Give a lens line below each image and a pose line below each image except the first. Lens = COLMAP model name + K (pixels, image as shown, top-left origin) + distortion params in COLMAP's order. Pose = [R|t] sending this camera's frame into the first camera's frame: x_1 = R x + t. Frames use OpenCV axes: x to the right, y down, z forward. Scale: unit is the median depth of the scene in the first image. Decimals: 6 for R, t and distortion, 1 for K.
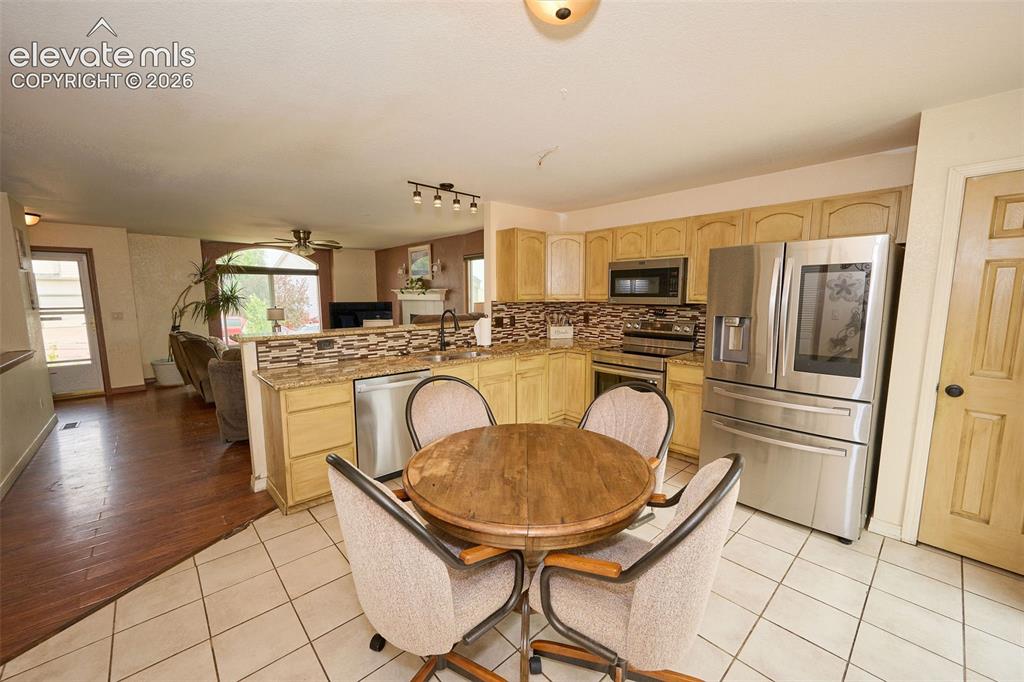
lens RADIAL K [[400.9, 0, 510.1], [0, 400.9, 342.5], [0, 0, 1]] dist [-0.001173, -0.000242]
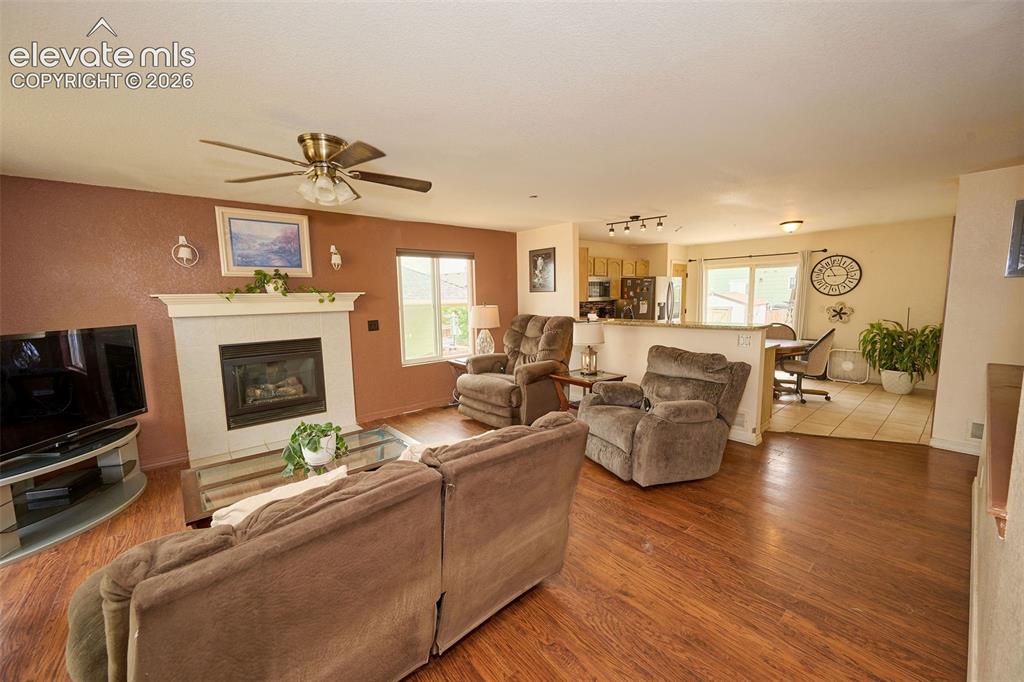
lens RADIAL K [[400.9, 0, 510.1], [0, 400.9, 342.5], [0, 0, 1]] dist [-0.001173, -0.000242]
pose [[0.031791, -0.110627, 0.993353, -0.928733], [0.143441, 0.984073, 0.105003, -0.097011], [-0.989148, 0.139150, 0.047154, 0.826139]]
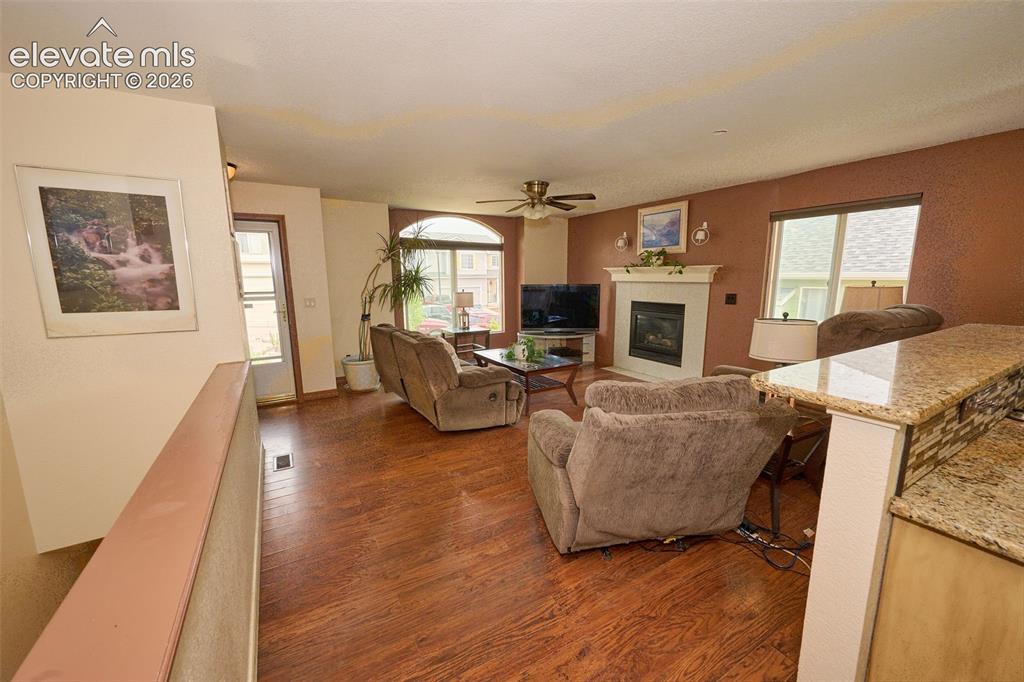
lens RADIAL K [[400.9, 0, 510.1], [0, 400.9, 342.5], [0, 0, 1]] dist [-0.001173, -0.000242]
pose [[0.979835, 0.028908, -0.197706, -0.418272], [-0.019551, 0.998602, 0.049119, -0.033042], [0.198850, -0.044263, 0.979030, 0.291020]]
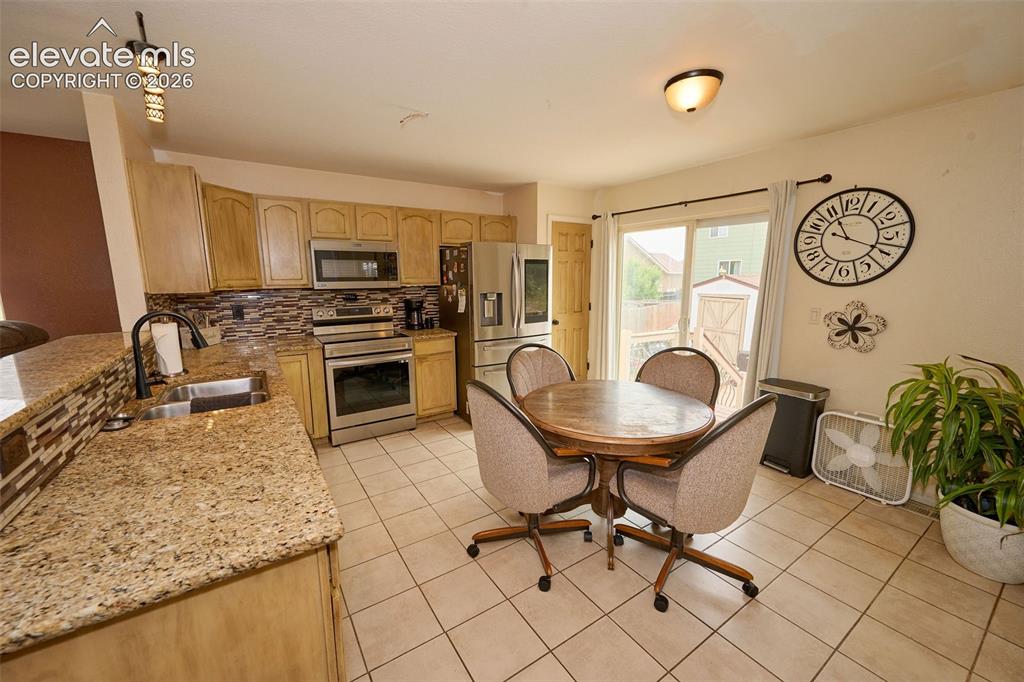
lens RADIAL K [[400.9, 0, 510.1], [0, 400.9, 342.5], [0, 0, 1]] dist [-0.001173, -0.000242]
pose [[0.160812, -0.159371, 0.974033, -0.348213], [0.130162, 0.981682, 0.139133, -0.034156], [-0.978365, 0.104408, 0.178610, 0.306067]]
